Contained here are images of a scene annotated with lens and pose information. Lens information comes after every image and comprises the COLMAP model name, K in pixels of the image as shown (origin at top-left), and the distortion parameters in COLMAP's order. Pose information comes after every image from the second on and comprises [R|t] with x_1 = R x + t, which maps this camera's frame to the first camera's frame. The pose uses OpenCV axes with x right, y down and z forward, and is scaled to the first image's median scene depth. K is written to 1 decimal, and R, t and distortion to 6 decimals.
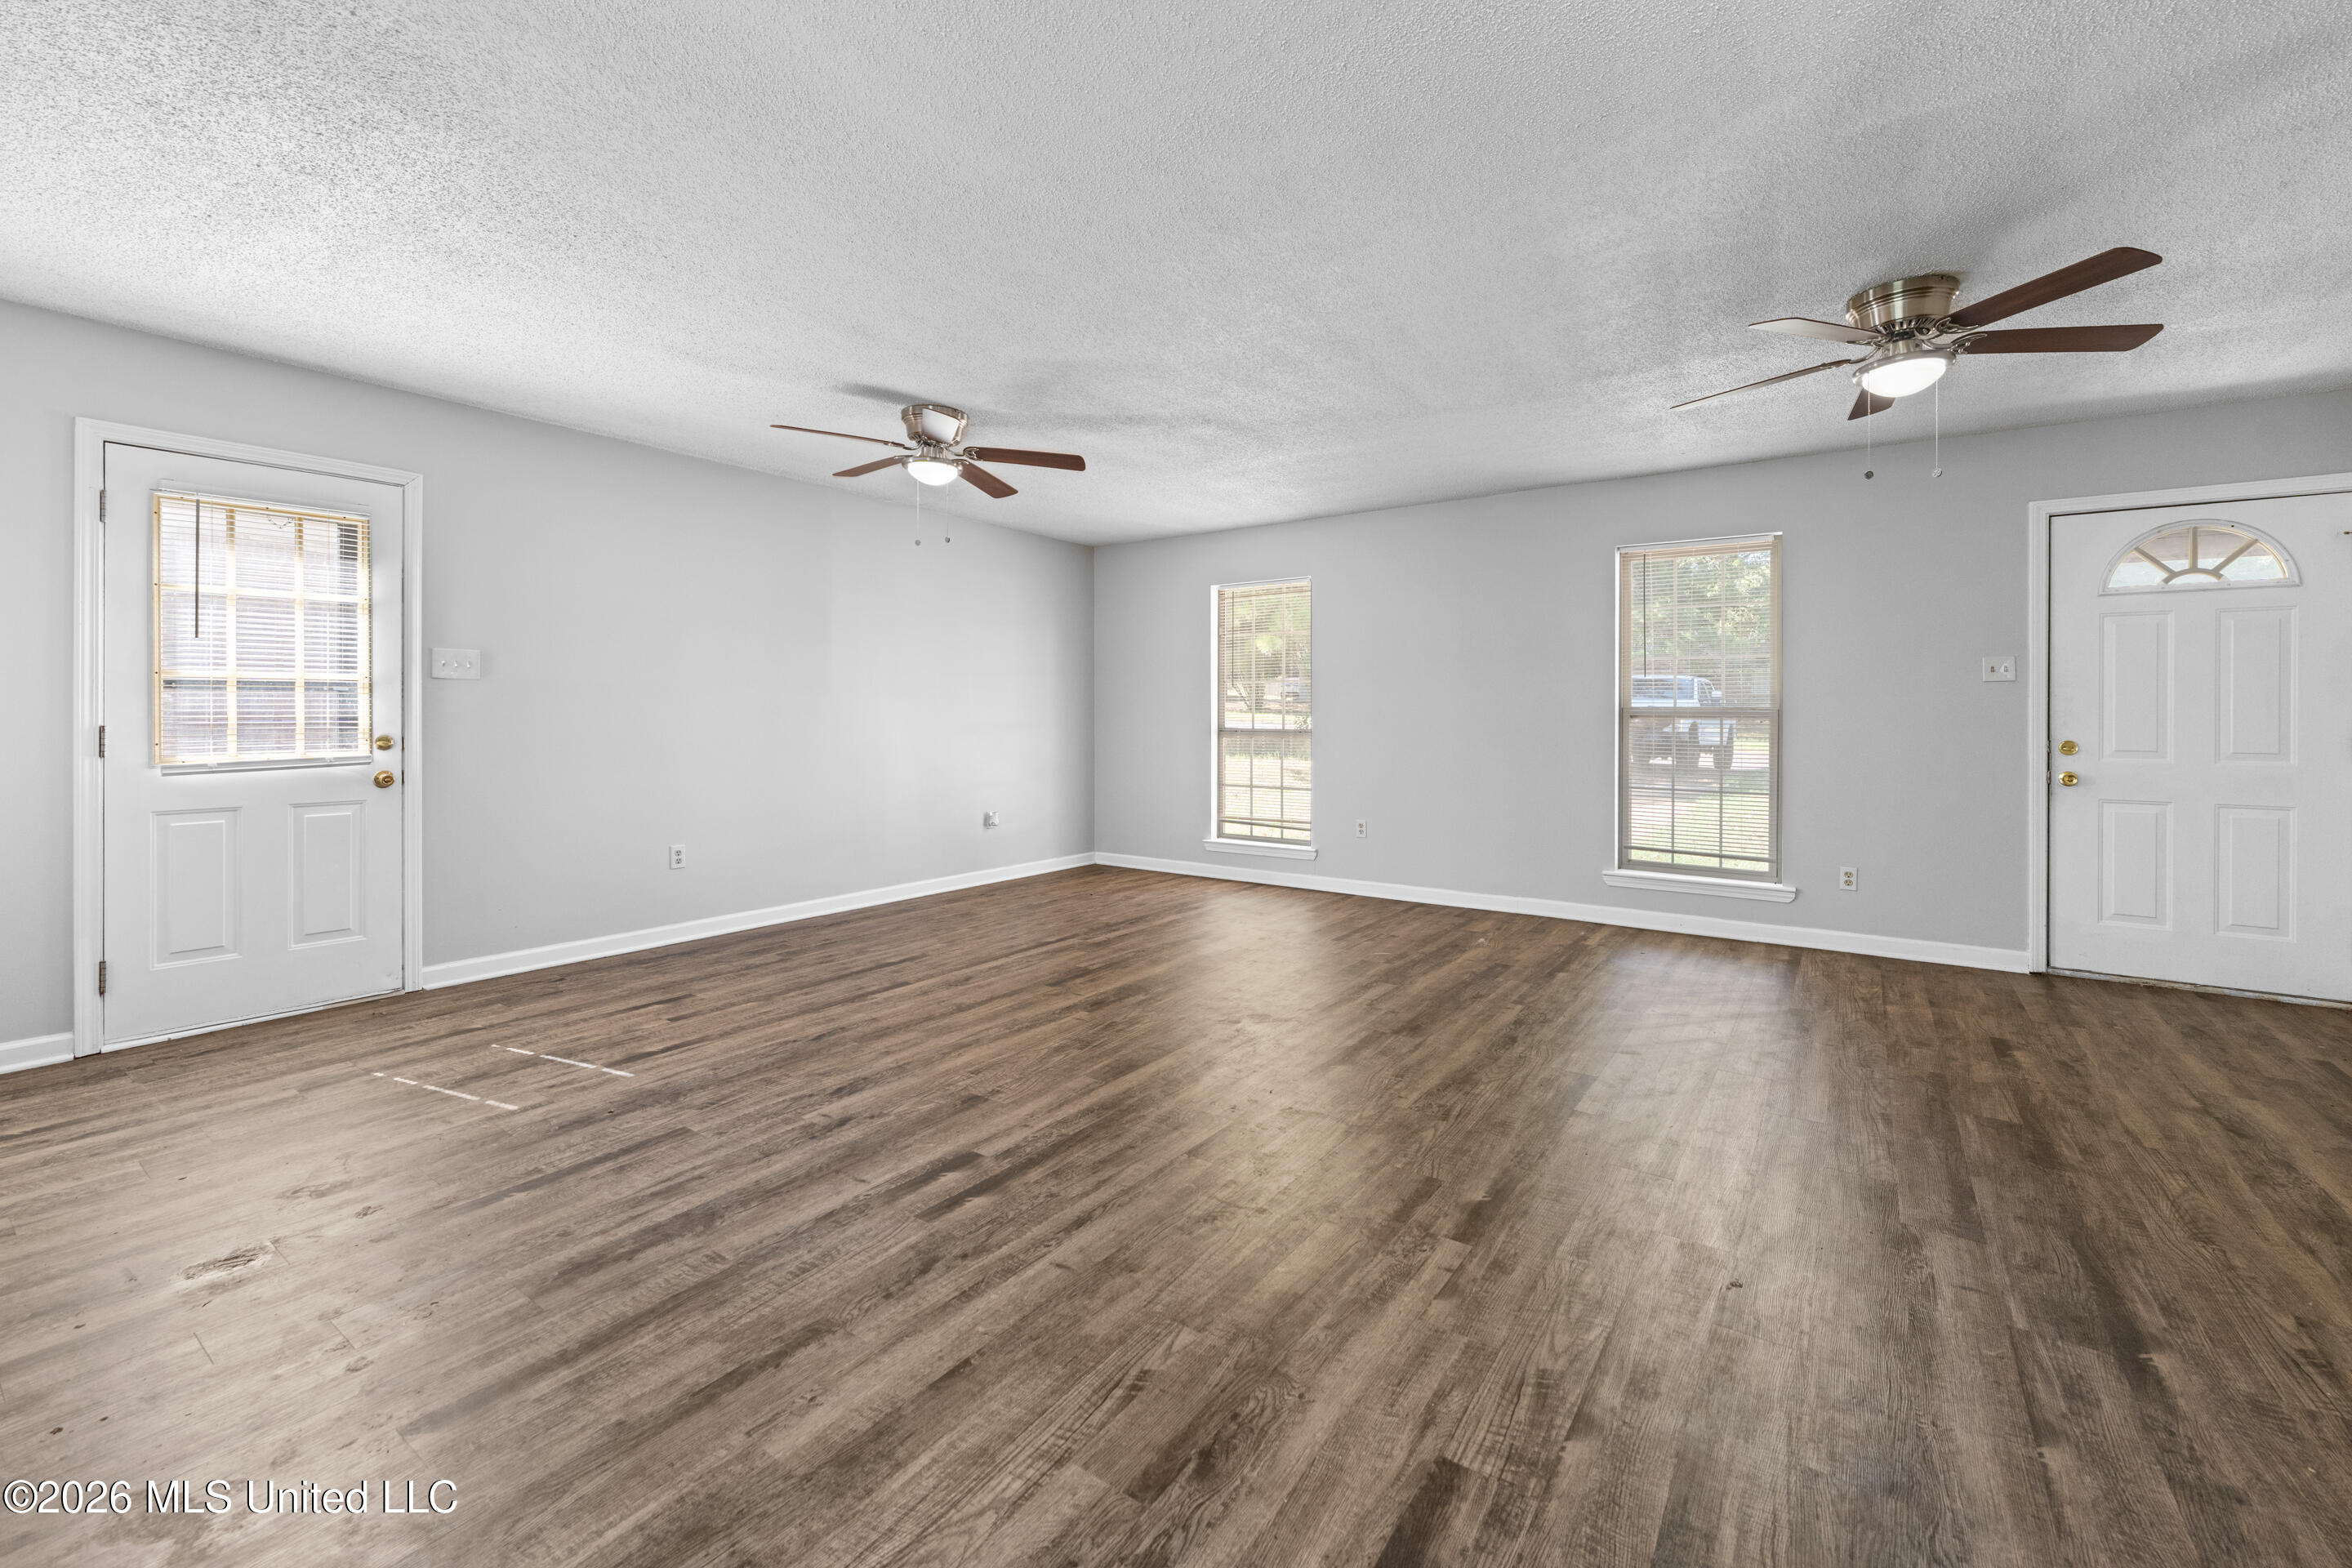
lens RADIAL K [[965.2, 0, 1133.8], [0, 965.2, 712.7], [0, 0, 1]] dist [-0.002713, -0.000049]
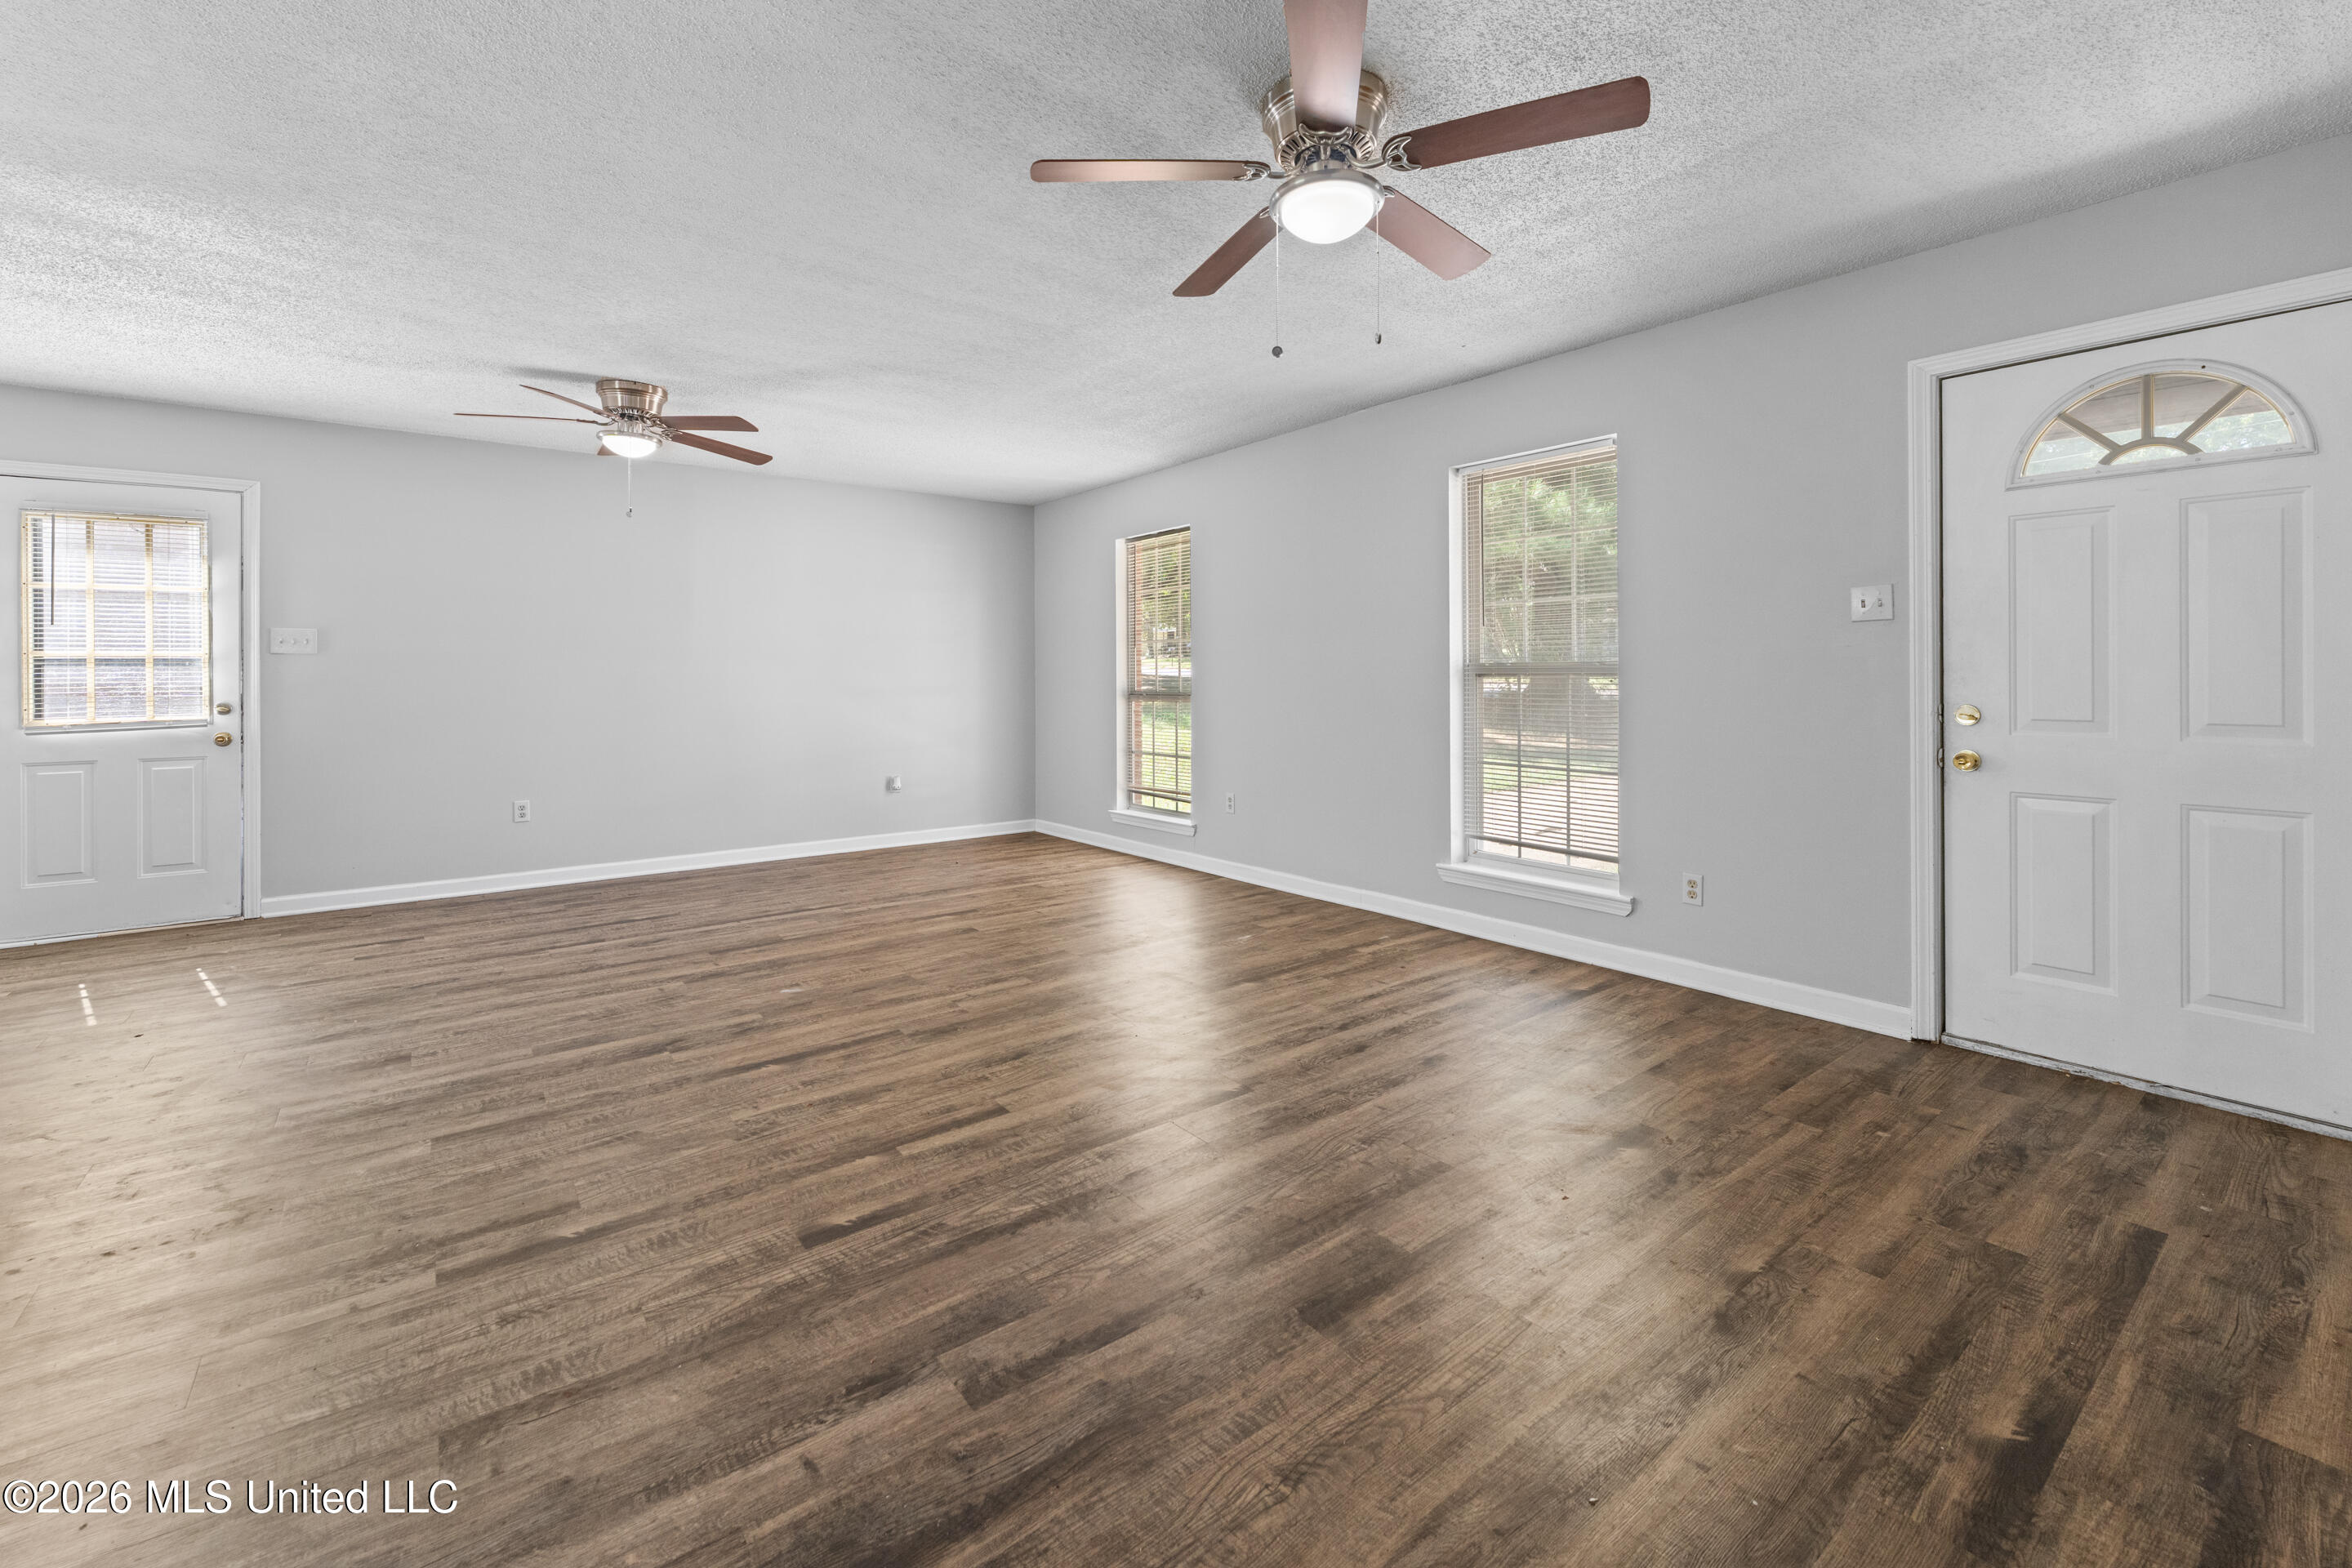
lens RADIAL K [[965.2, 0, 1136.6], [0, 965.2, 672.9], [0, 0, 1]] dist [-0.002713, -0.000049]
pose [[0.956845, -0.010680, -0.290402, 0.647638], [0.009804, 0.999942, -0.004471, 0.003601], [0.290433, 0.001431, 0.956894, 0.184929]]
